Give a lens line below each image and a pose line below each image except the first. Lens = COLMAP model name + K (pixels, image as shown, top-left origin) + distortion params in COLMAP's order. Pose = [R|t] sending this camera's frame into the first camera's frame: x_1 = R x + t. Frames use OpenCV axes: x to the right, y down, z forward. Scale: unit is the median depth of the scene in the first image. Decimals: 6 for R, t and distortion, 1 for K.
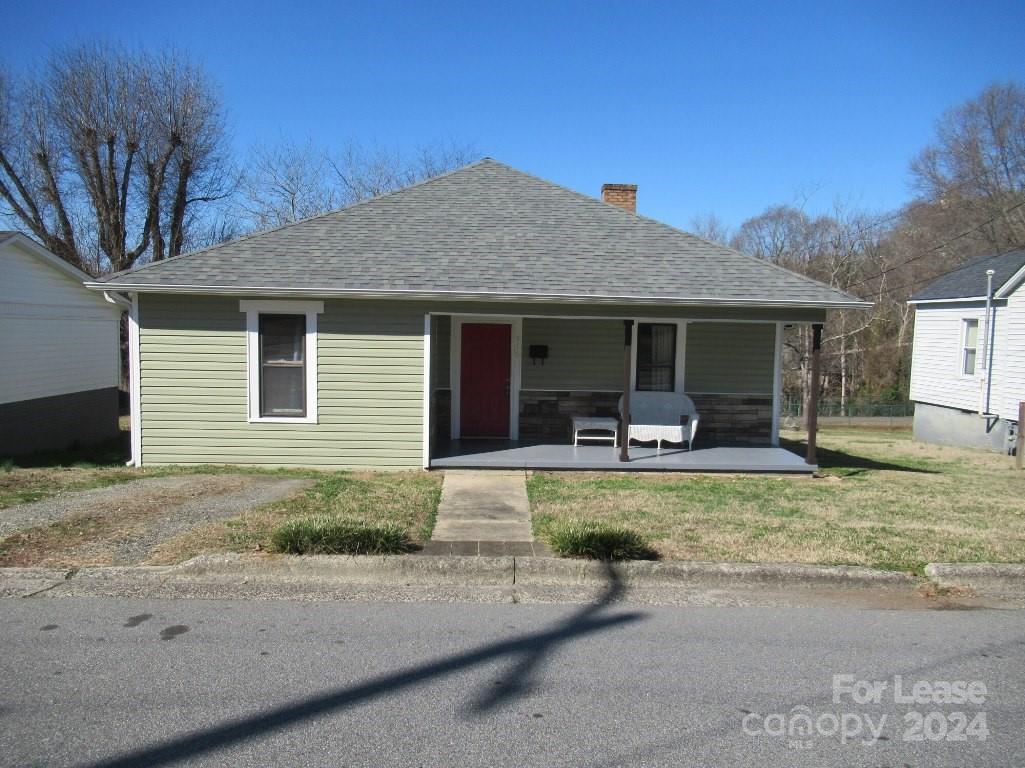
lens RADIAL K [[767.8, 0, 512.5], [0, 767.8, 384.0], [0, 0, 1]] dist [0.004579, 0.000891]
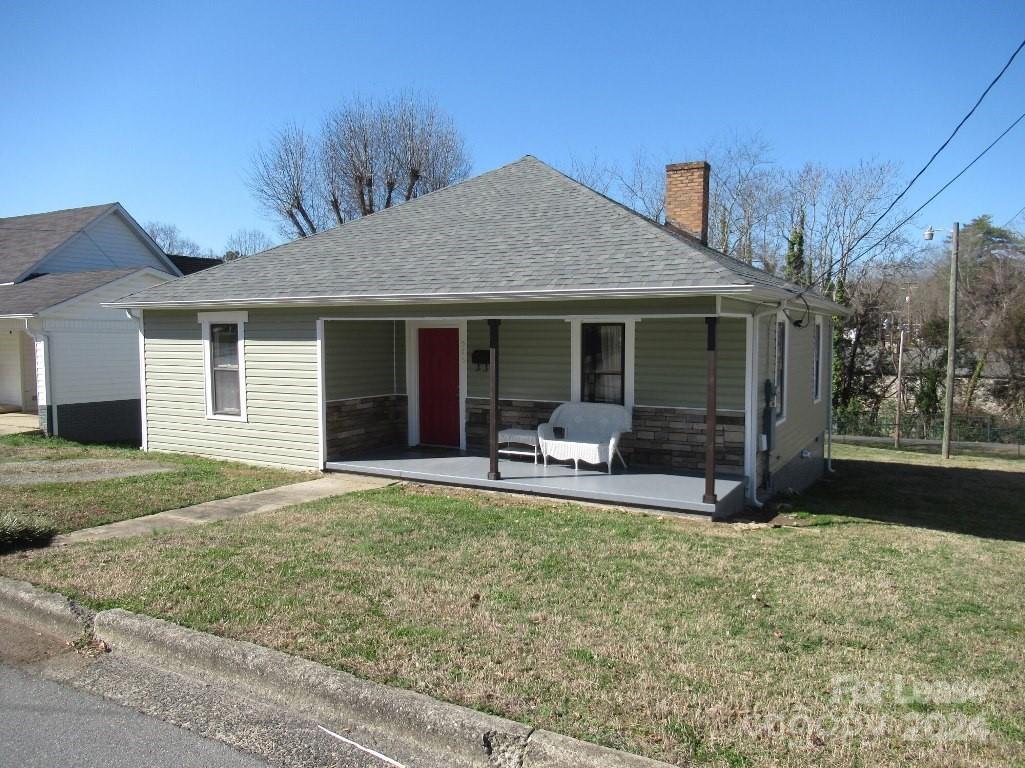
lens RADIAL K [[767.8, 0, 512.5], [0, 767.8, 384.0], [0, 0, 1]] dist [0.004579, 0.000891]
pose [[0.848422, 0.013492, -0.529148, 0.581907], [-0.022555, 0.999689, -0.010674, -0.000036], [0.528840, 0.020991, 0.848462, 0.238506]]
